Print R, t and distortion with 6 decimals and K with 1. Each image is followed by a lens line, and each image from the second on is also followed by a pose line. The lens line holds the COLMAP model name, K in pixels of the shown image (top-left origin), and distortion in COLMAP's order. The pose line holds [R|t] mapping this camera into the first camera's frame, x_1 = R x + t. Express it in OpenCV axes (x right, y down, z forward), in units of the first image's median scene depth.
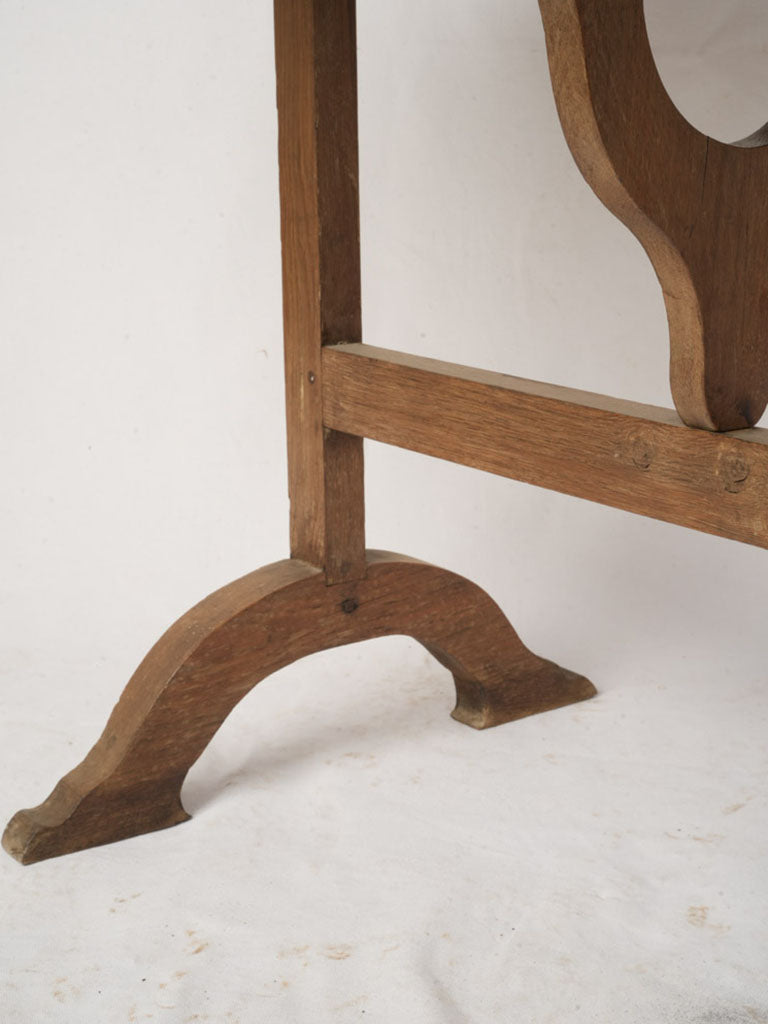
lens RADIAL K [[1720.2, 0, 384.0], [0, 1720.2, 512.0], [0, 0, 1]] dist [-0.013237, 0.067366]
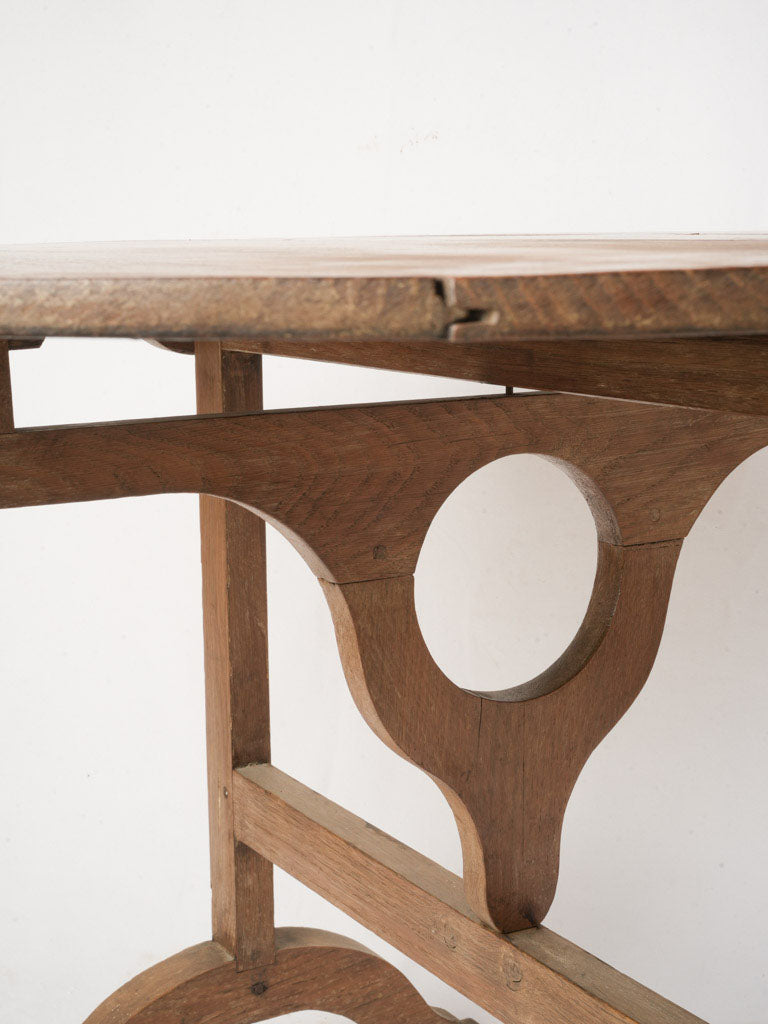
lens RADIAL K [[1636.3, 0, 384.0], [0, 1636.3, 512.0], [0, 0, 1]] dist [0.007537, 0.039695]
pose [[0.997237, 0.019747, -0.071614, 0.137880], [-0.026430, 0.995259, -0.093600, -0.164866], [0.069426, 0.095234, 0.993031, -0.097725]]
